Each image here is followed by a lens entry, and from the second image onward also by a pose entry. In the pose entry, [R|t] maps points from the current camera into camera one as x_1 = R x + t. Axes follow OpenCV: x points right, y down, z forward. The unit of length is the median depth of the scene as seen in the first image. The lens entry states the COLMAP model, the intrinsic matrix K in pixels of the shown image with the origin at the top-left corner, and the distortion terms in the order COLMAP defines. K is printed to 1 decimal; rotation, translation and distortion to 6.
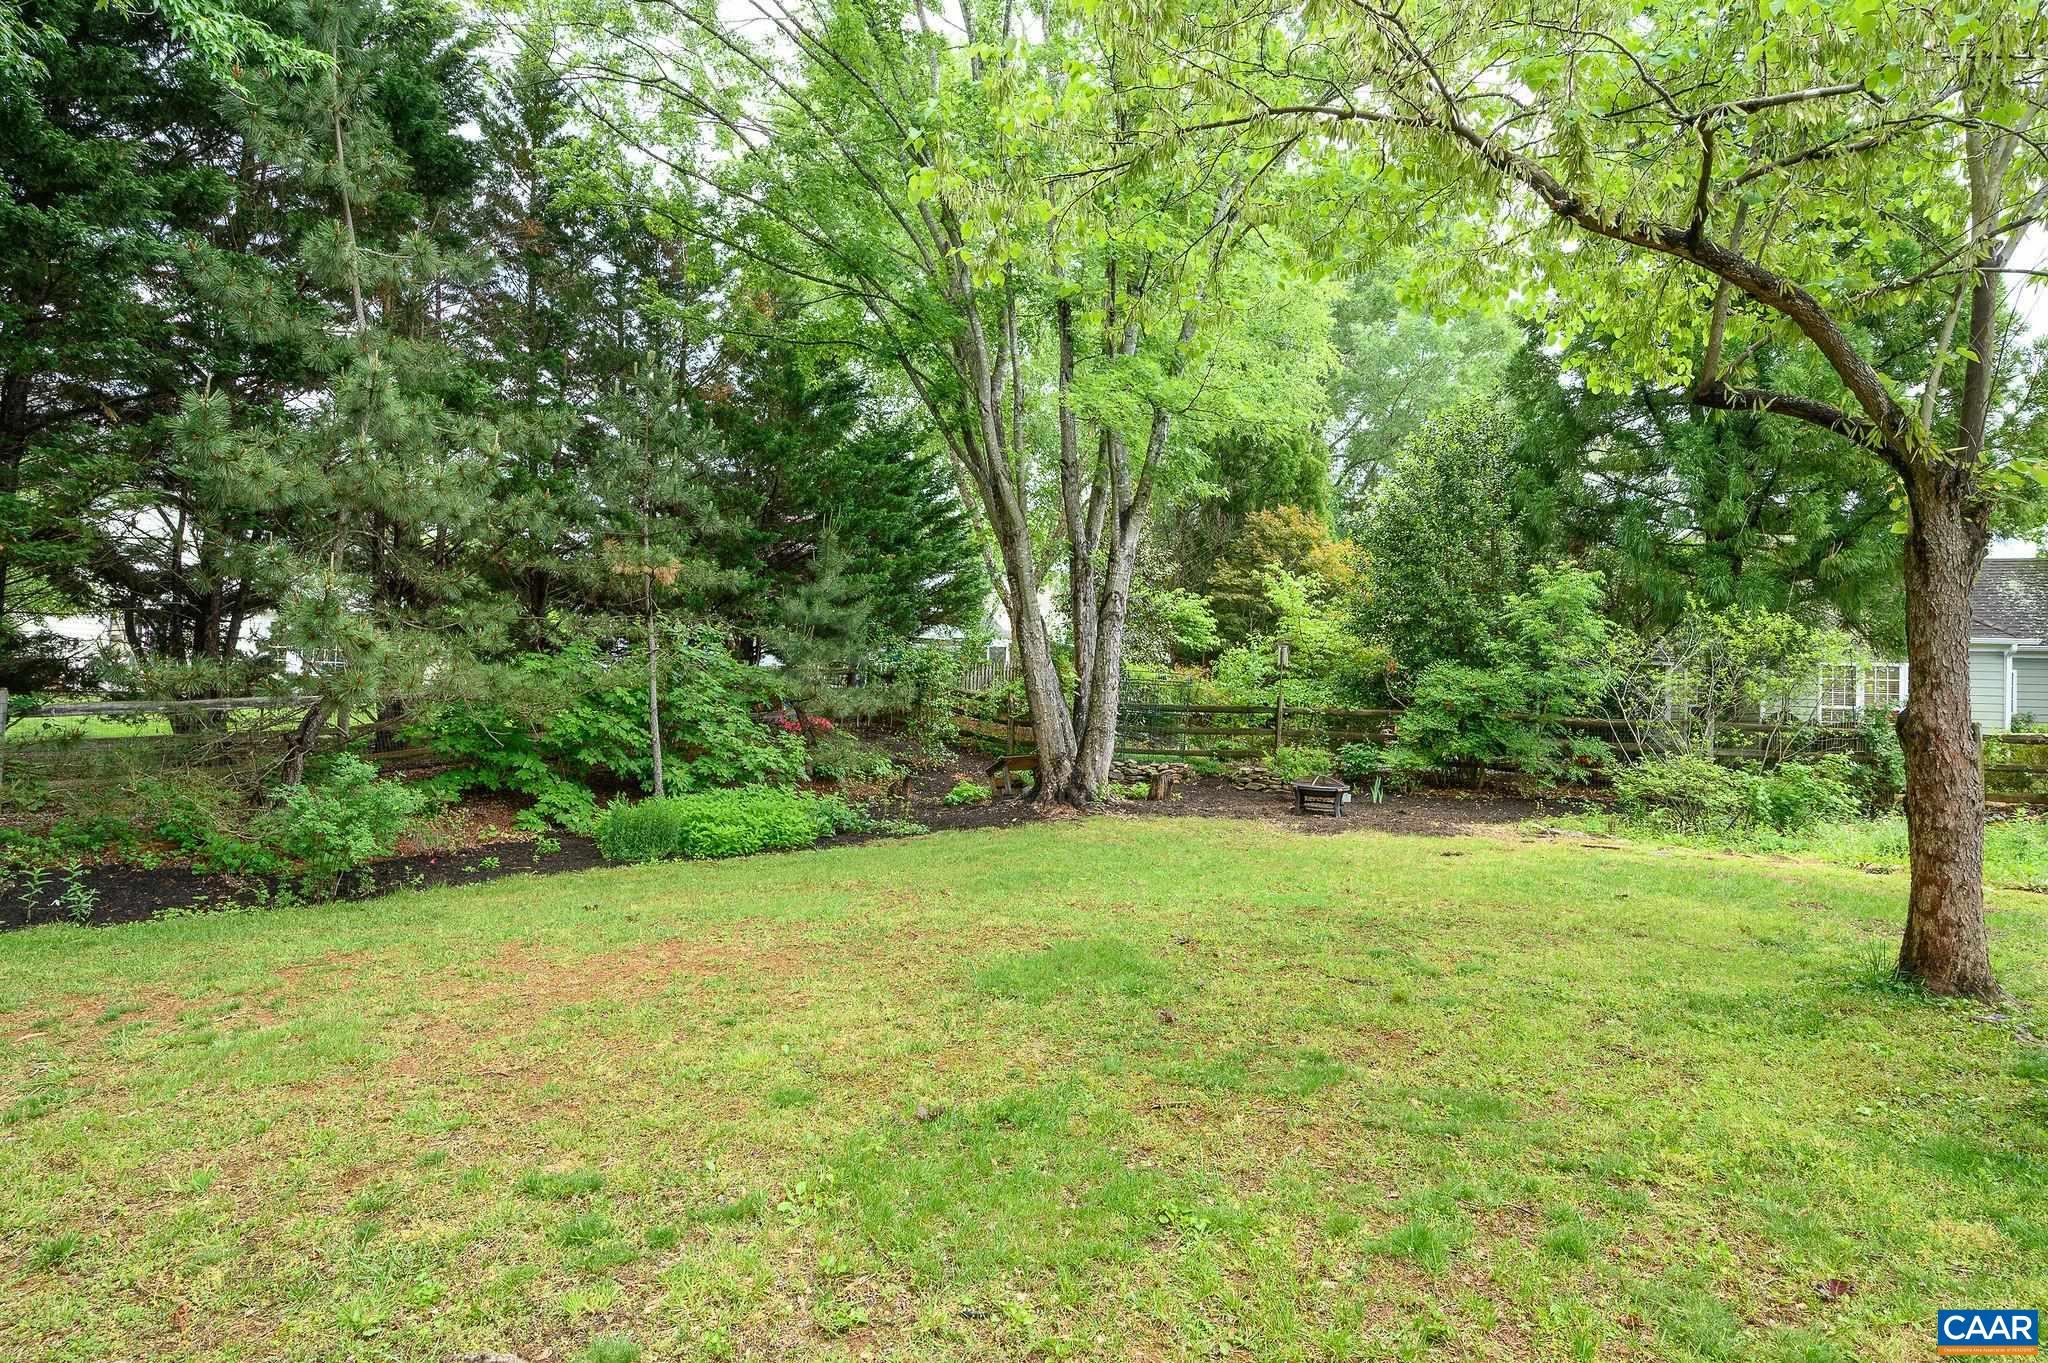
lens RADIAL K [[1165.3, 0, 1056.6], [0, 1165.3, 676.1], [0, 0, 1]] dist [-0.002432, -0.001341]
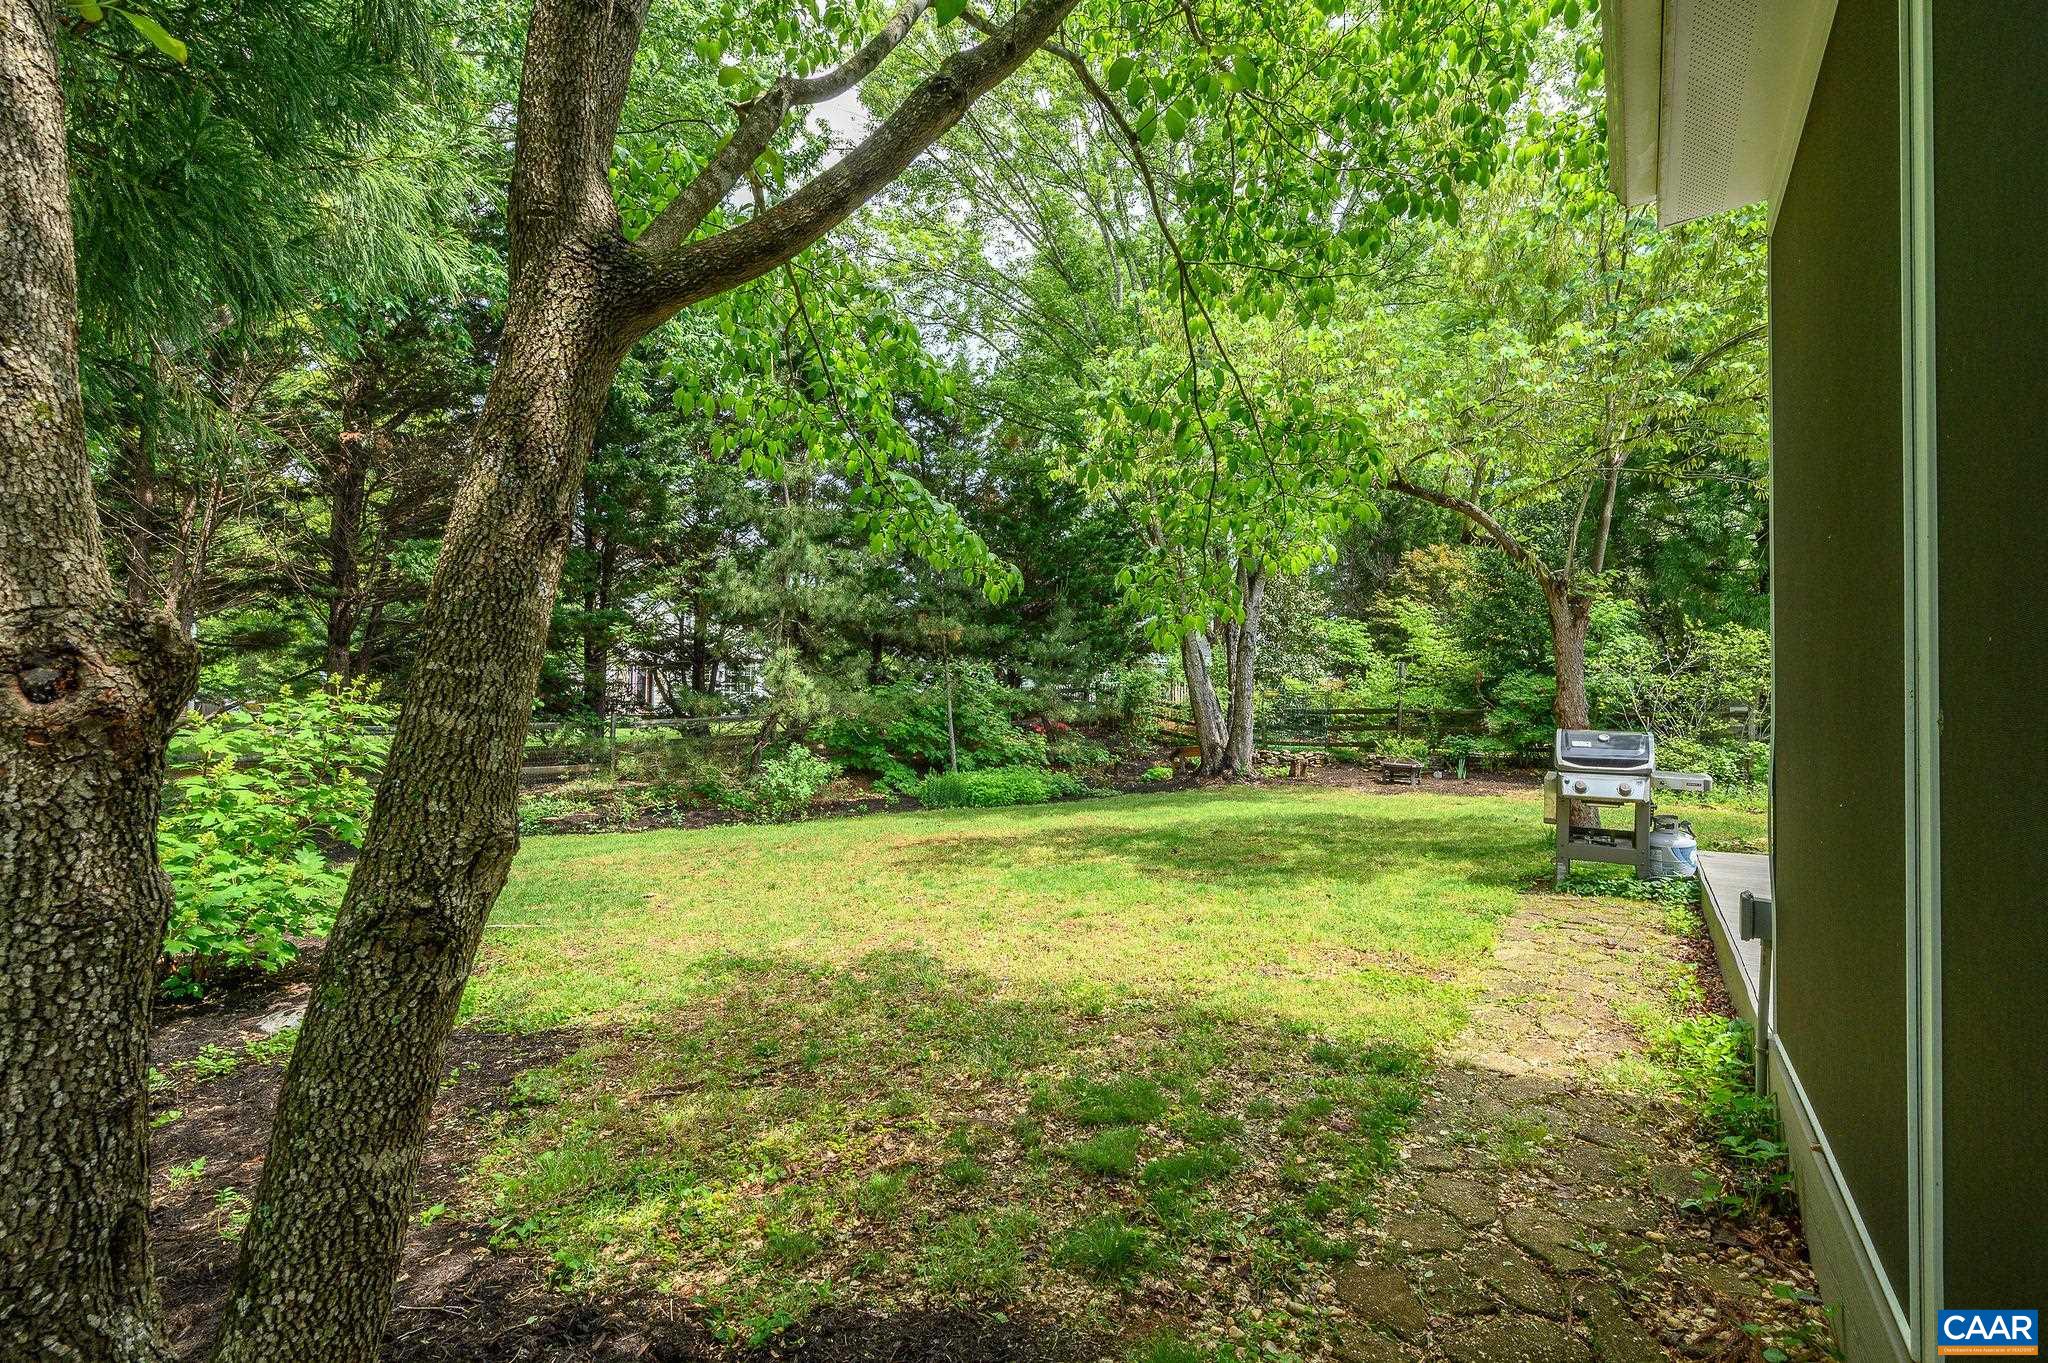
lens RADIAL K [[916.5, 0, 1024.0], [0, 916.5, 681.5], [0, 0, 1]] dist [0.001808, 0.000659]
pose [[0.967779, -0.028839, -0.250146, 0.055451], [0.026312, 0.999563, -0.013444, -0.001915], [0.250424, 0.006429, 0.968115, -0.156045]]
